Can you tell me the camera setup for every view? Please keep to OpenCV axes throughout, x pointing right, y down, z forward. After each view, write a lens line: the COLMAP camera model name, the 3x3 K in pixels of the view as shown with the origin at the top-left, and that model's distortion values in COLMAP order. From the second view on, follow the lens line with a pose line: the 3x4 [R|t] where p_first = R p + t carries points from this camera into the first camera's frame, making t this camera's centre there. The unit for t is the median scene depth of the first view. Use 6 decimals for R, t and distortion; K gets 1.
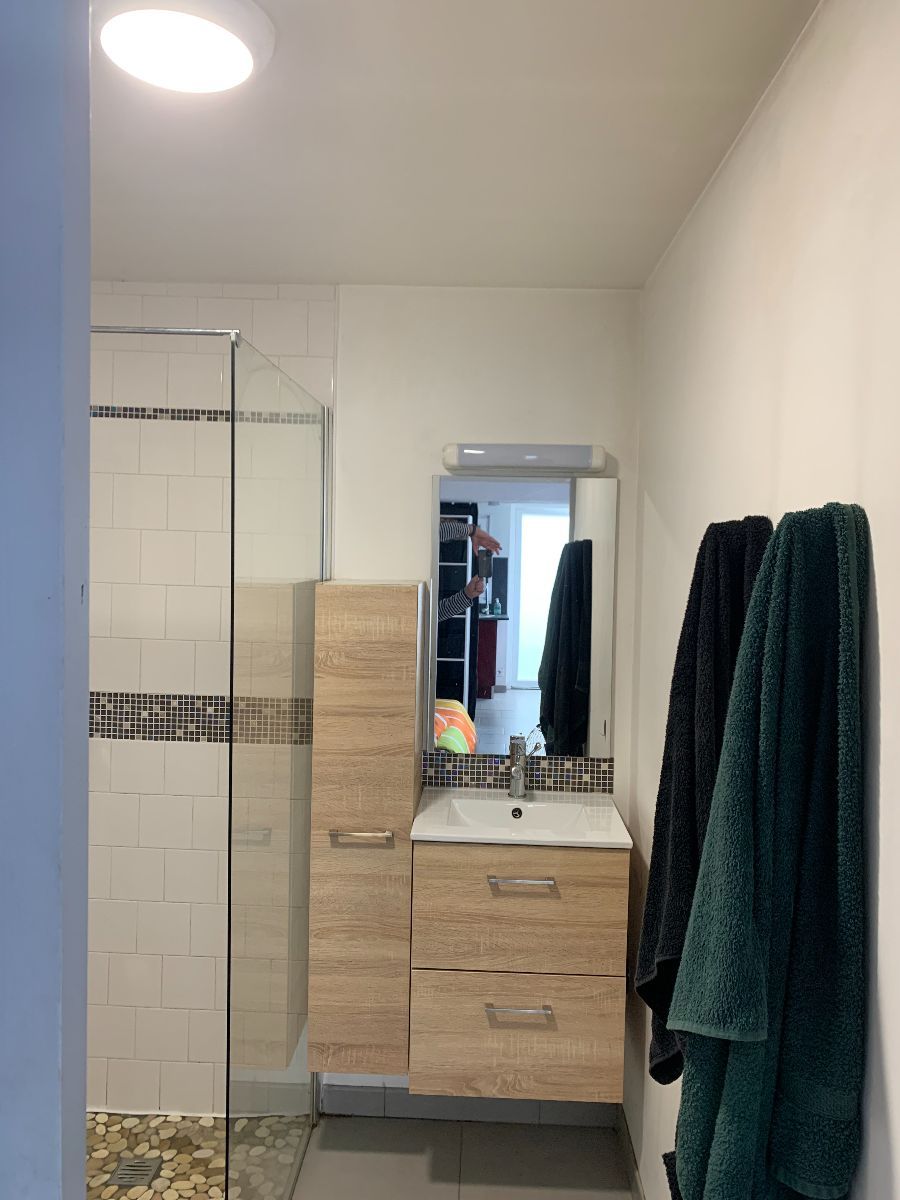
lens RADIAL K [[917.4, 0, 455.5], [0, 917.4, 597.6], [0, 0, 1]] dist [0.018039, -0.012324]
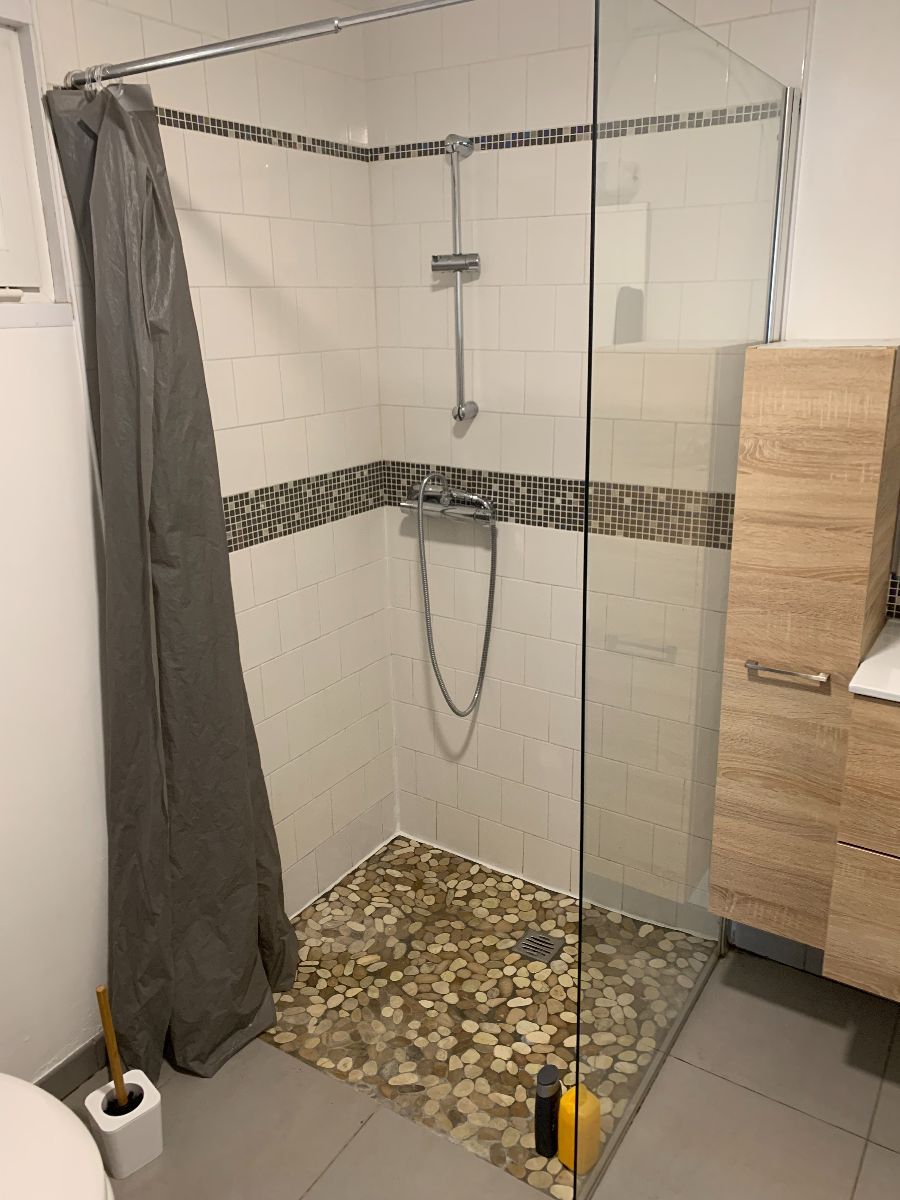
lens RADIAL K [[917.4, 0, 455.5], [0, 917.4, 597.6], [0, 0, 1]] dist [0.018039, -0.012324]
pose [[0.858775, 0.114301, -0.499440, 0.038141], [0.016076, 0.968306, 0.249247, -0.007936], [0.512100, -0.222076, 0.829720, 0.185125]]
